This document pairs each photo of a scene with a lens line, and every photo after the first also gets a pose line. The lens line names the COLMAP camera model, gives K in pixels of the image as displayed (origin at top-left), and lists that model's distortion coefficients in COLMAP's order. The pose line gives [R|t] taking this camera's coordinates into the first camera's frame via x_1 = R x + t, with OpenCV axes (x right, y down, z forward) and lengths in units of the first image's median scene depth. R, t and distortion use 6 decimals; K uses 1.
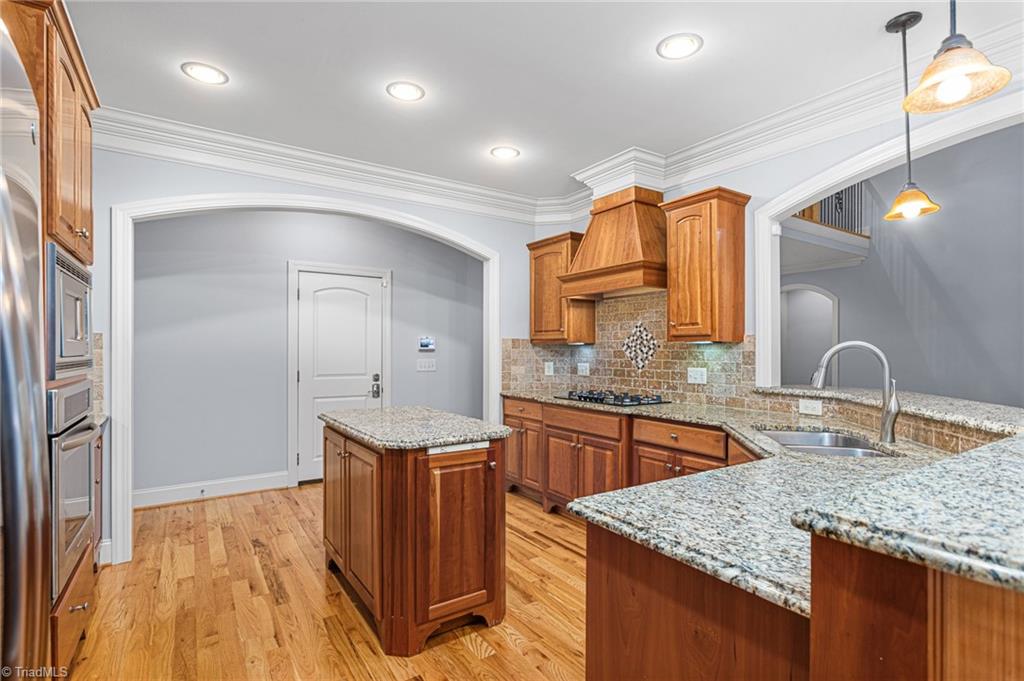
lens RADIAL K [[496.0, 0, 517.2], [0, 496.0, 336.4], [0, 0, 1]] dist [0.001273, 0.000215]
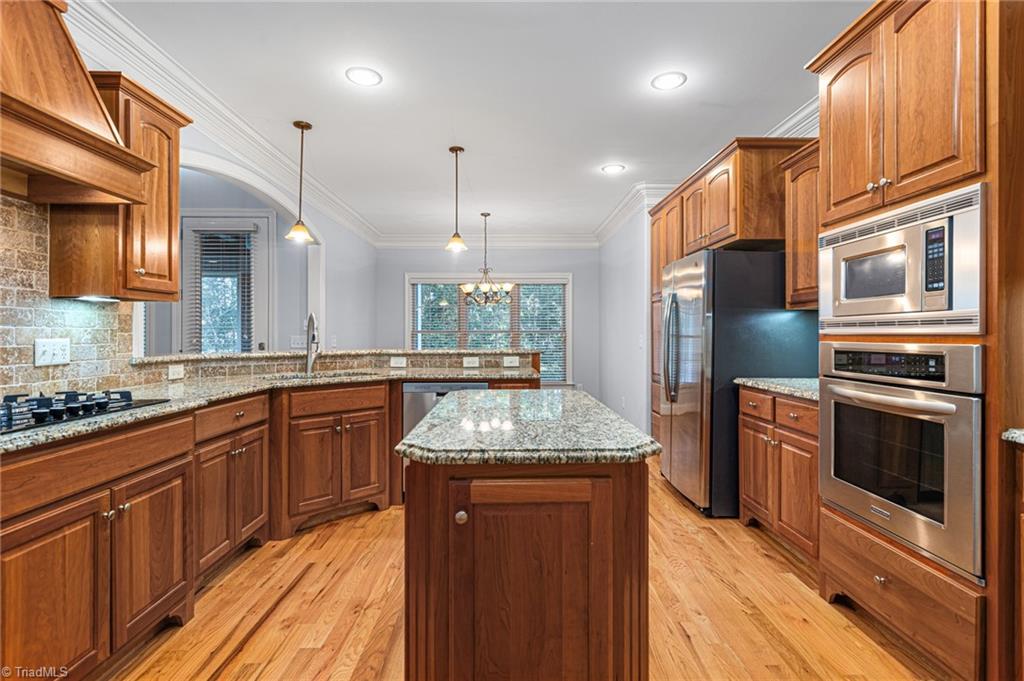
lens RADIAL K [[496.0, 0, 517.2], [0, 496.0, 336.4], [0, 0, 1]] dist [0.001273, 0.000215]
pose [[-0.846906, -0.003864, 0.531728, -0.490505], [-0.015347, 0.999735, -0.017178, 0.069444], [-0.531520, -0.022709, -0.846741, 1.351304]]
